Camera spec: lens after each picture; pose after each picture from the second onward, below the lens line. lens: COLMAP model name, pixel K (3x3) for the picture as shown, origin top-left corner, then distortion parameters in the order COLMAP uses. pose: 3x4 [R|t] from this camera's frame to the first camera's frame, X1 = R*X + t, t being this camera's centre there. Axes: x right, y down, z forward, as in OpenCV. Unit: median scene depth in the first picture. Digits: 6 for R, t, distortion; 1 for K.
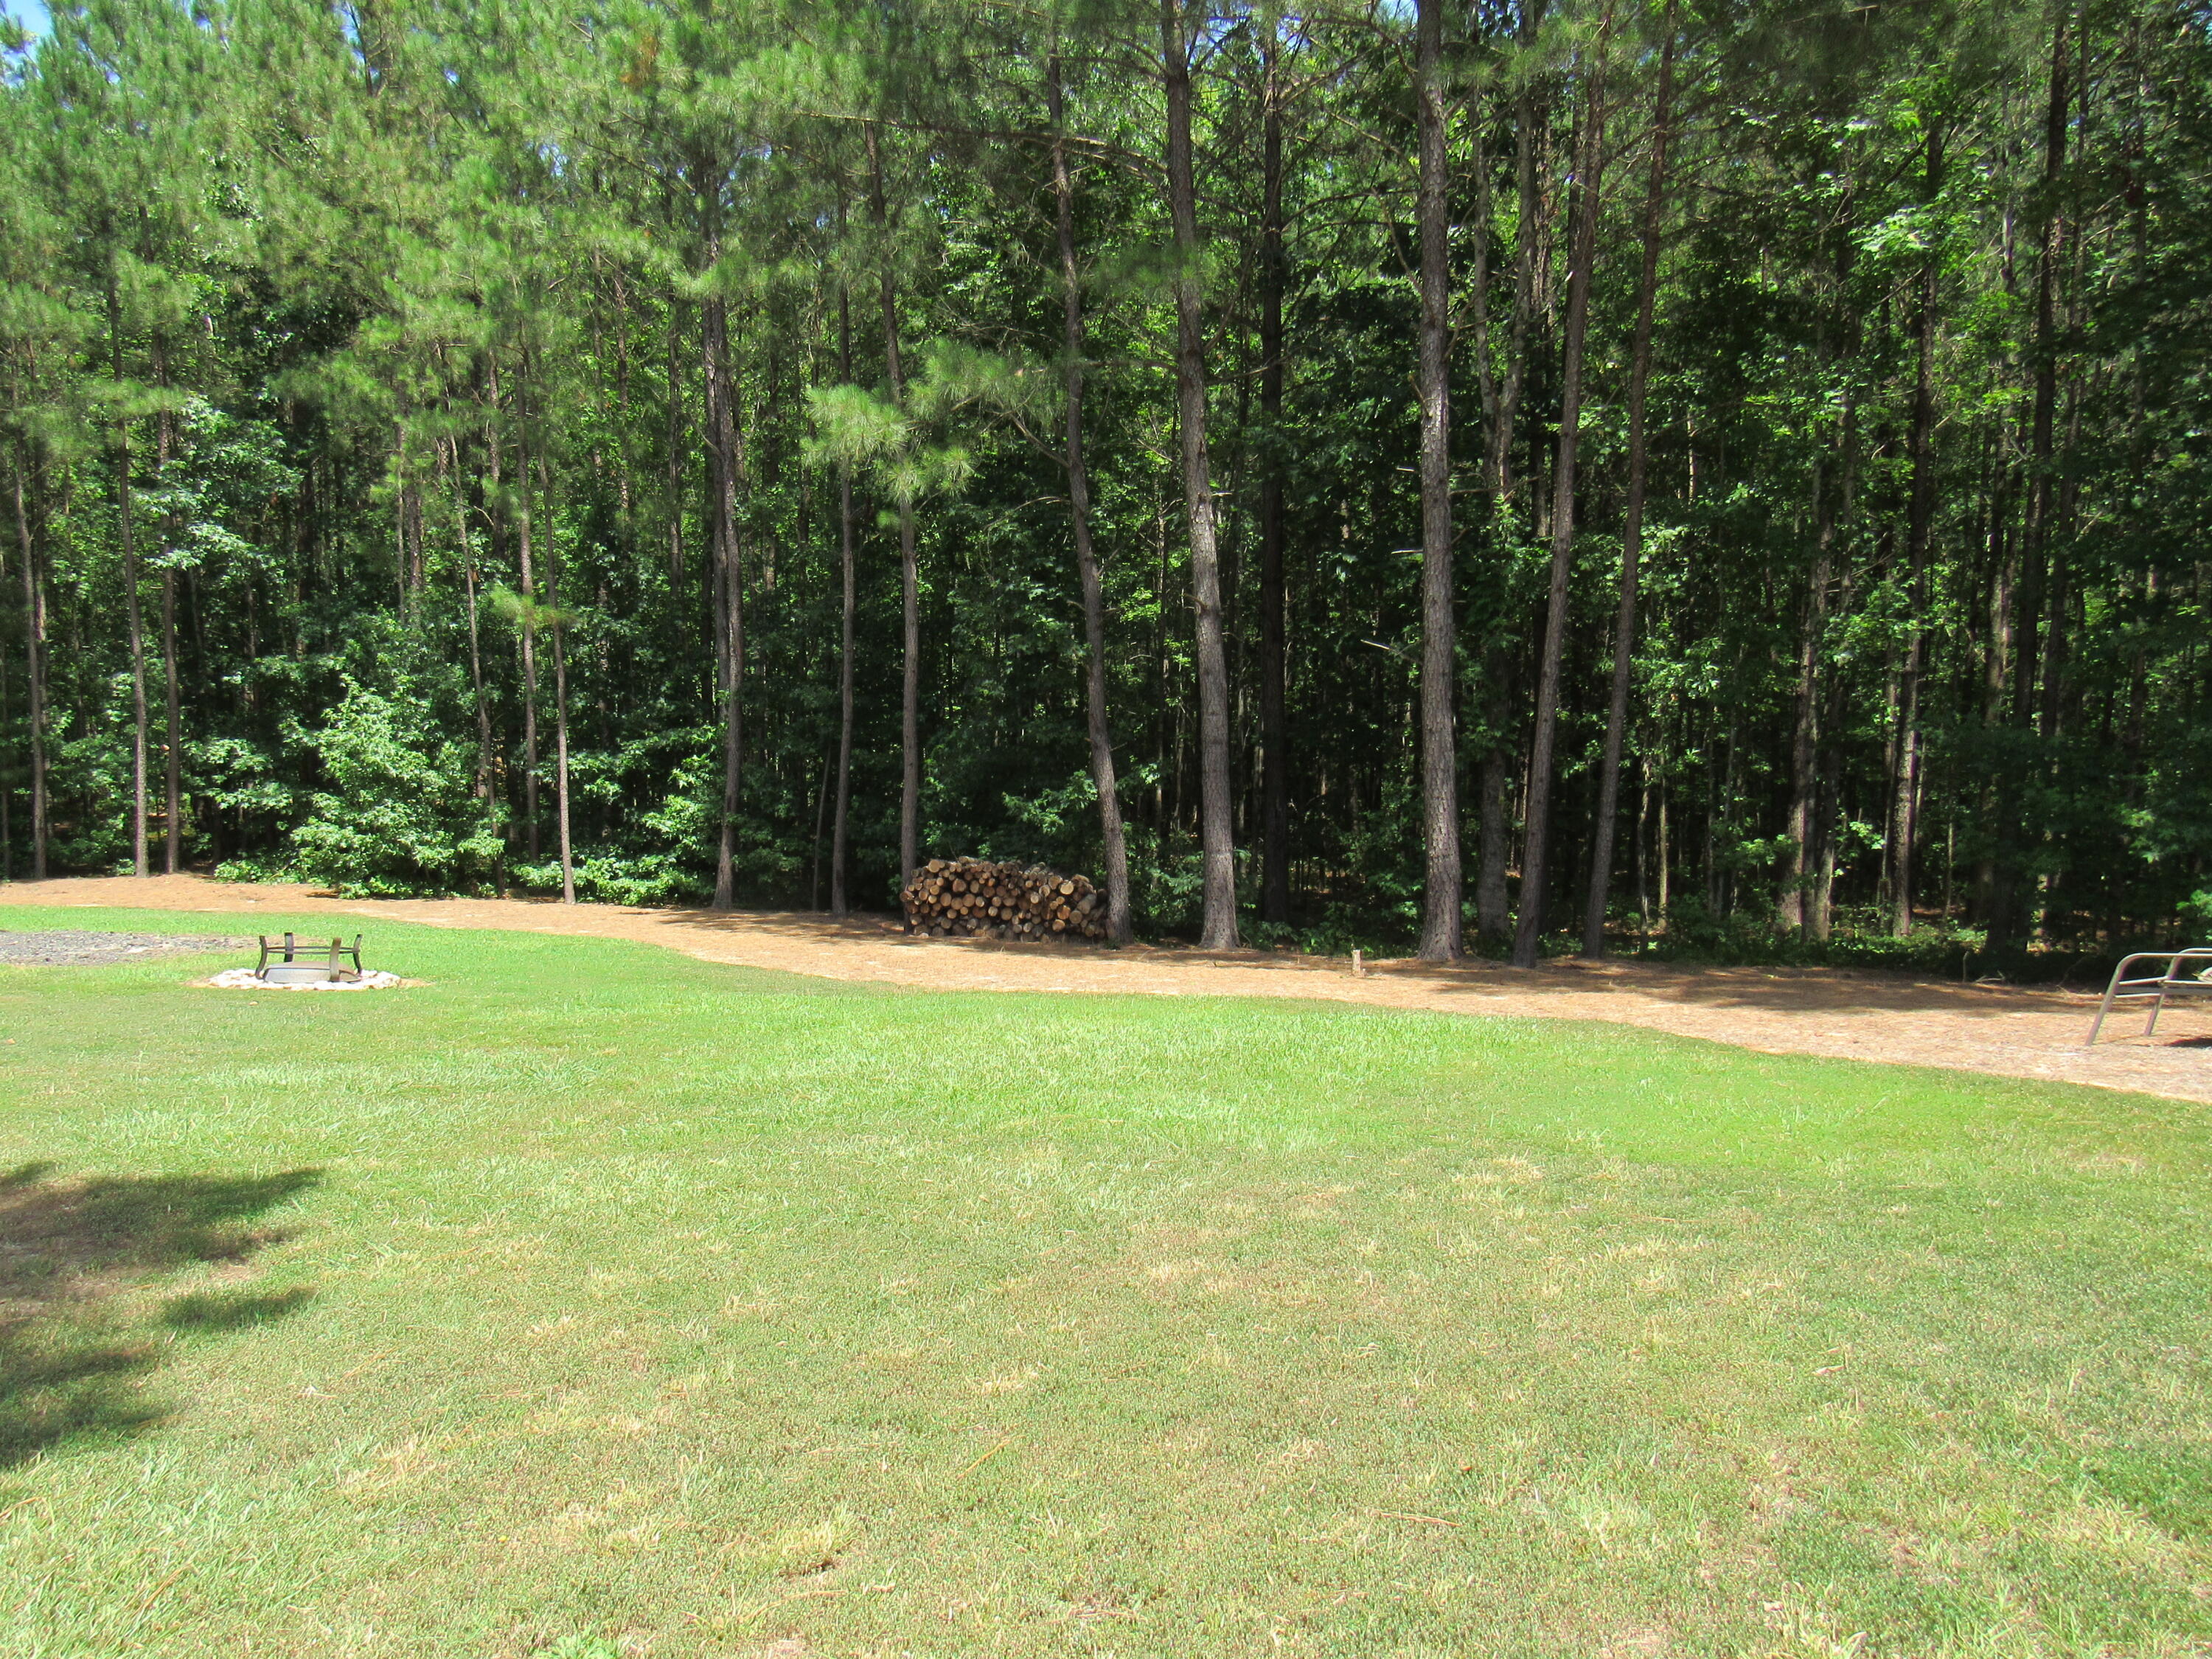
lens RADIAL K [[1569.3, 0, 1106.0], [0, 1569.3, 829.5], [0, 0, 1]] dist [-0.012812, -0.015961]
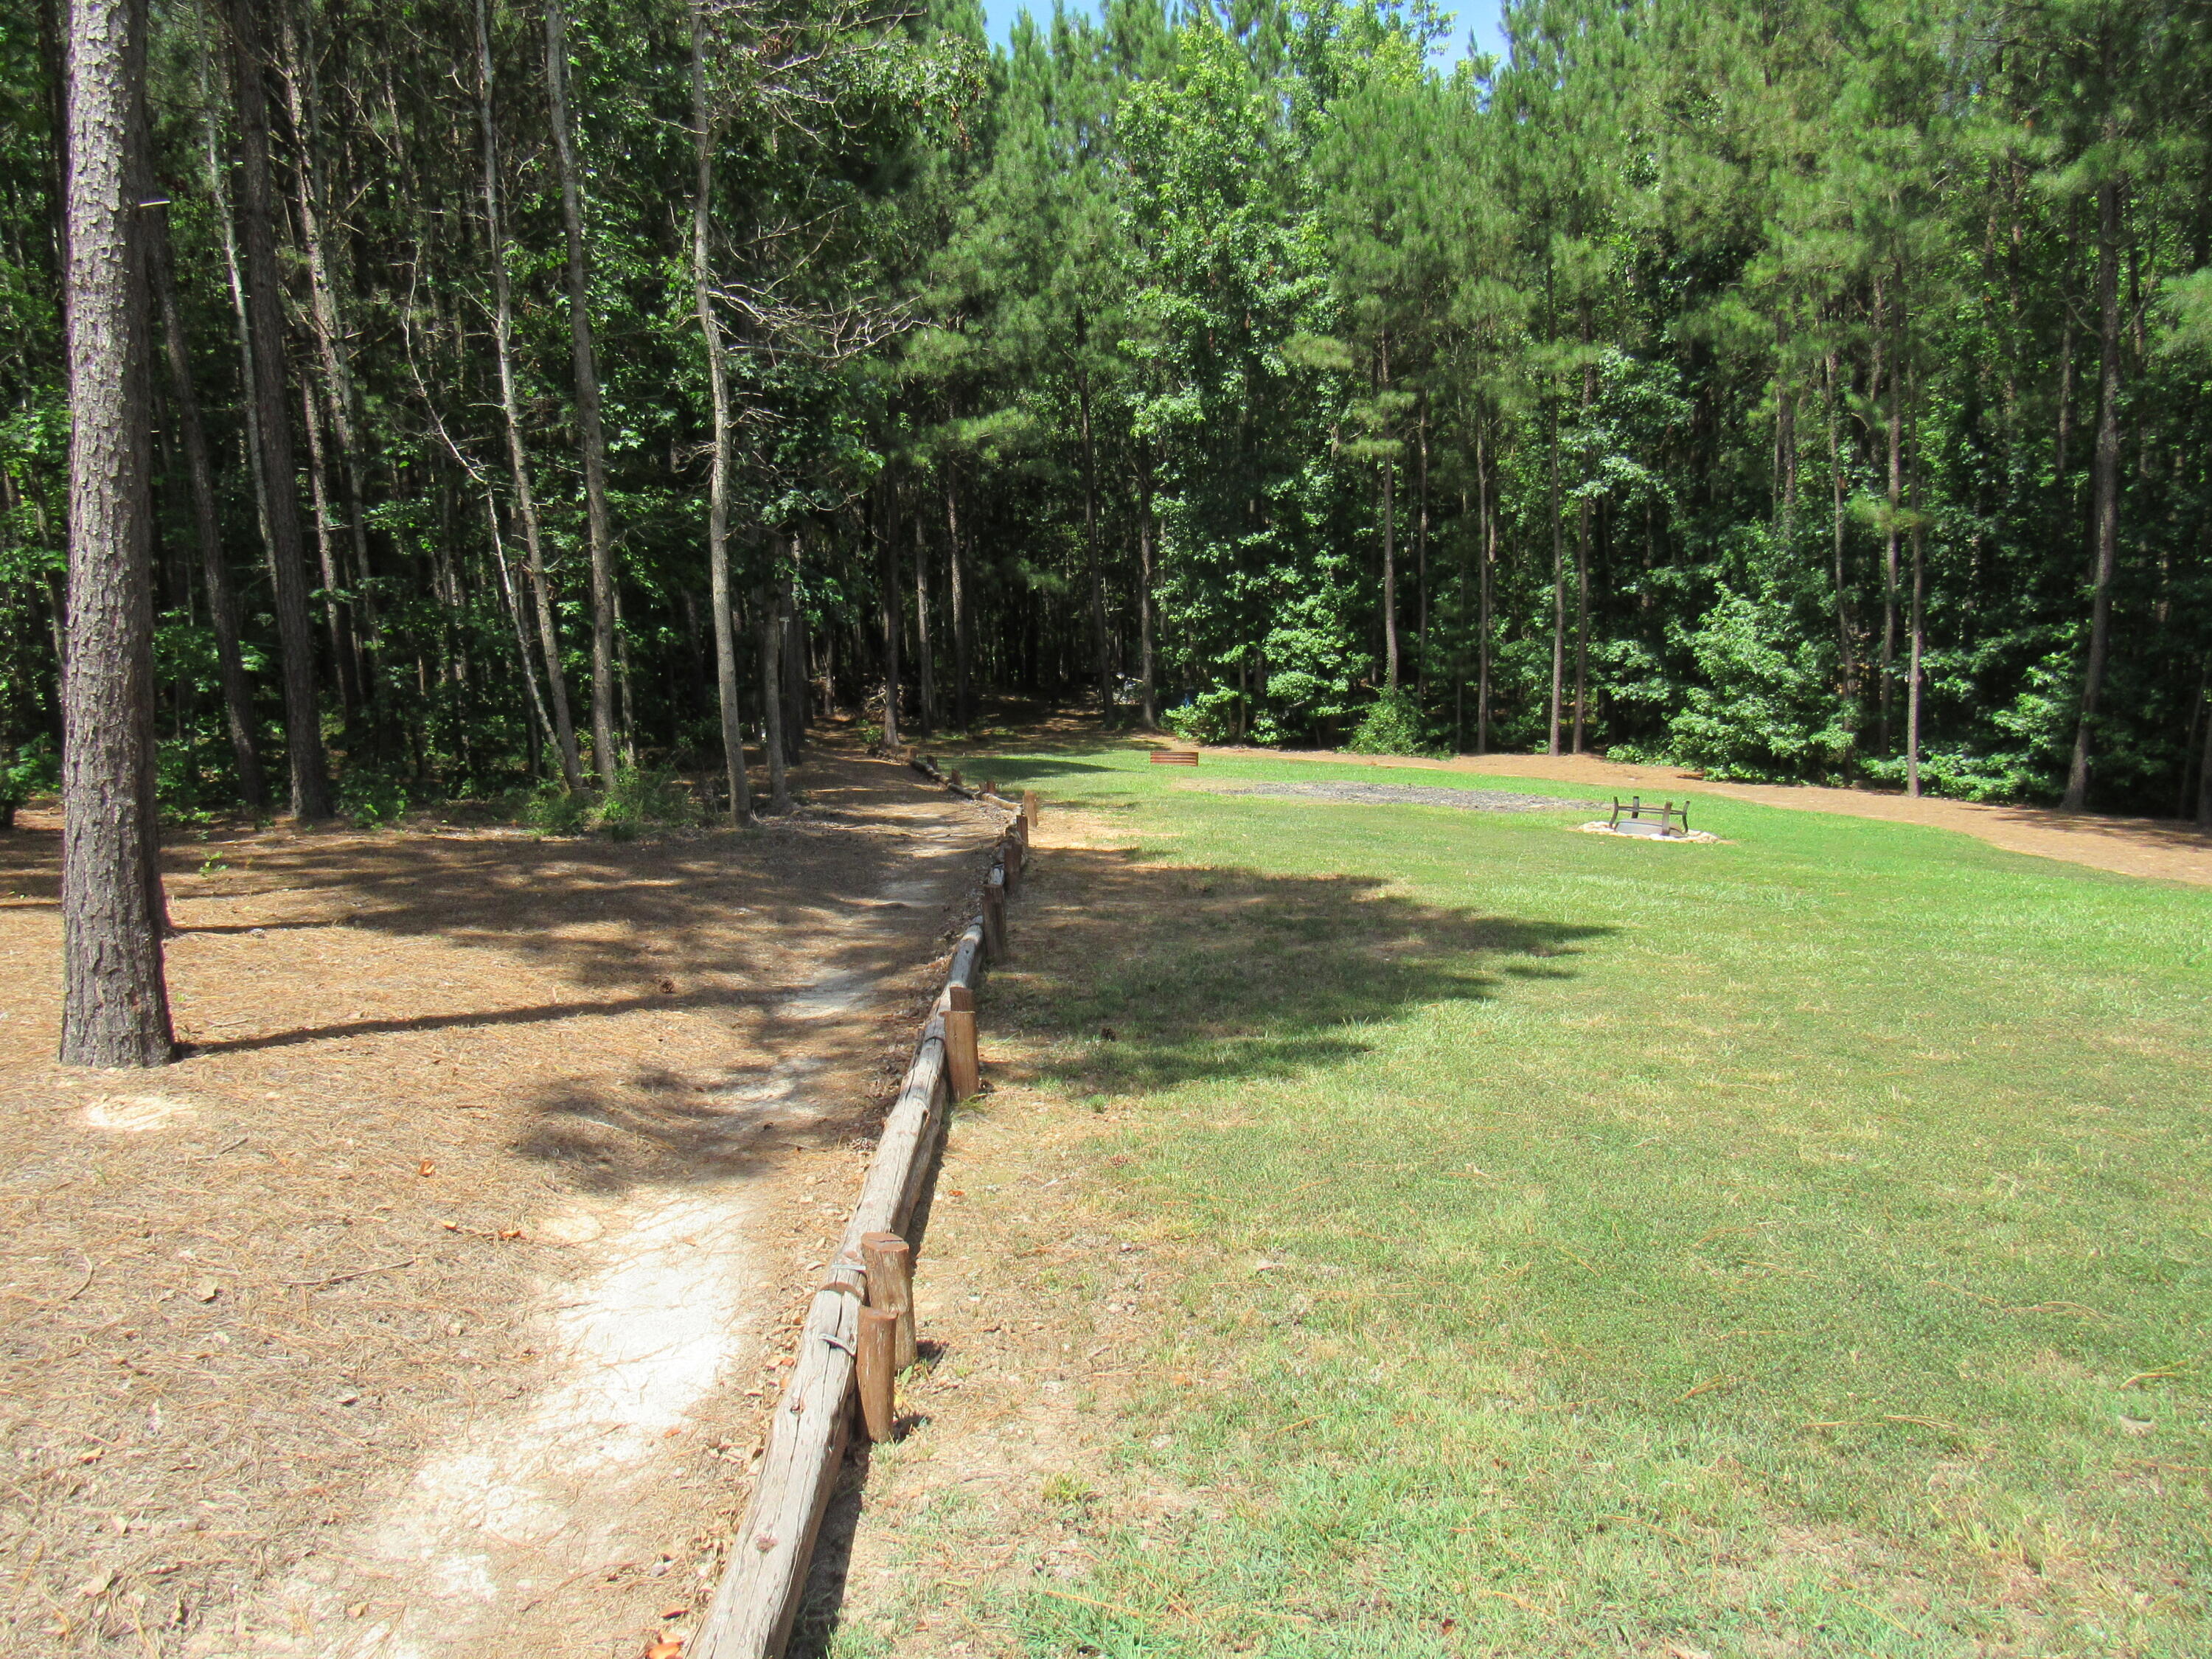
lens RADIAL K [[1569.3, 0, 1106.0], [0, 1569.3, 829.5], [0, 0, 1]] dist [-0.012812, -0.015961]
pose [[0.667673, 0.075455, -0.740621, 0.066624], [-0.025982, 0.996606, 0.078112, 0.001767], [0.744001, -0.032911, 0.667368, -0.088059]]
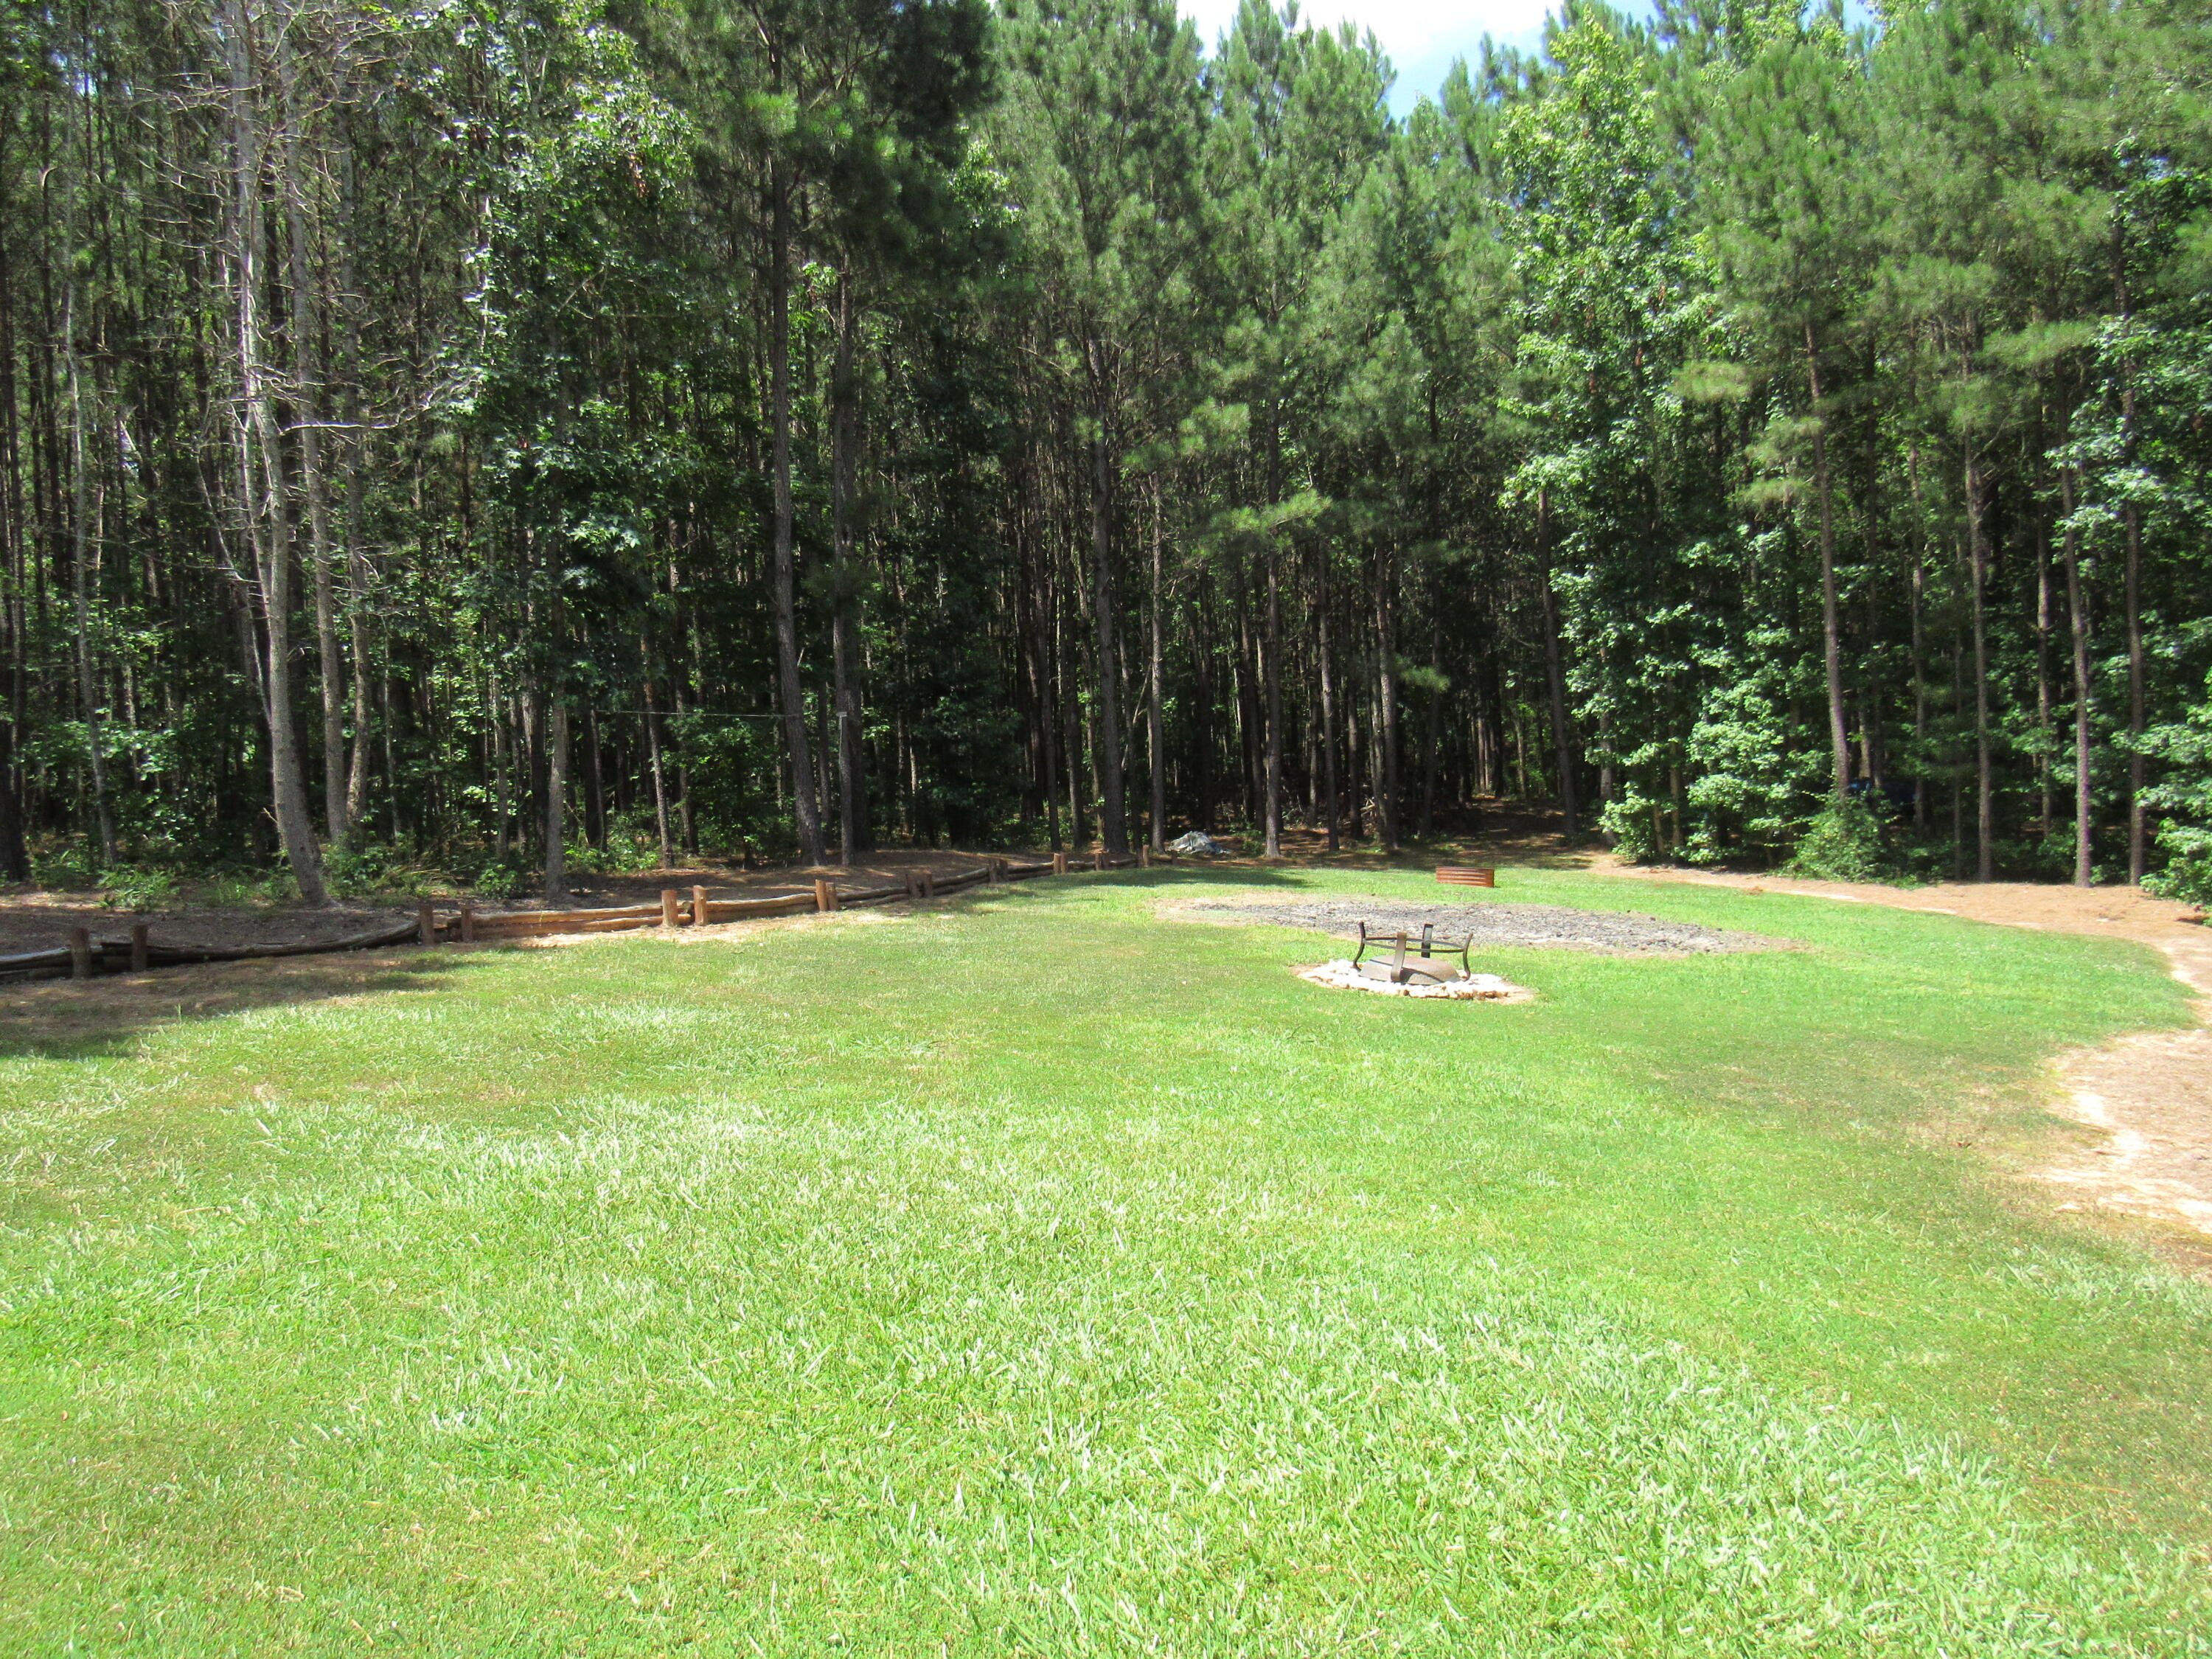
lens RADIAL K [[1584.8, 0, 1106.0], [0, 1584.8, 829.5], [0, 0, 1]] dist [-0.000882, -0.009648]
pose [[0.205526, 0.022159, -0.978401, 0.161533], [-0.029774, 0.999422, 0.016381, 0.000104], [0.978199, 0.025764, 0.206067, 0.323594]]
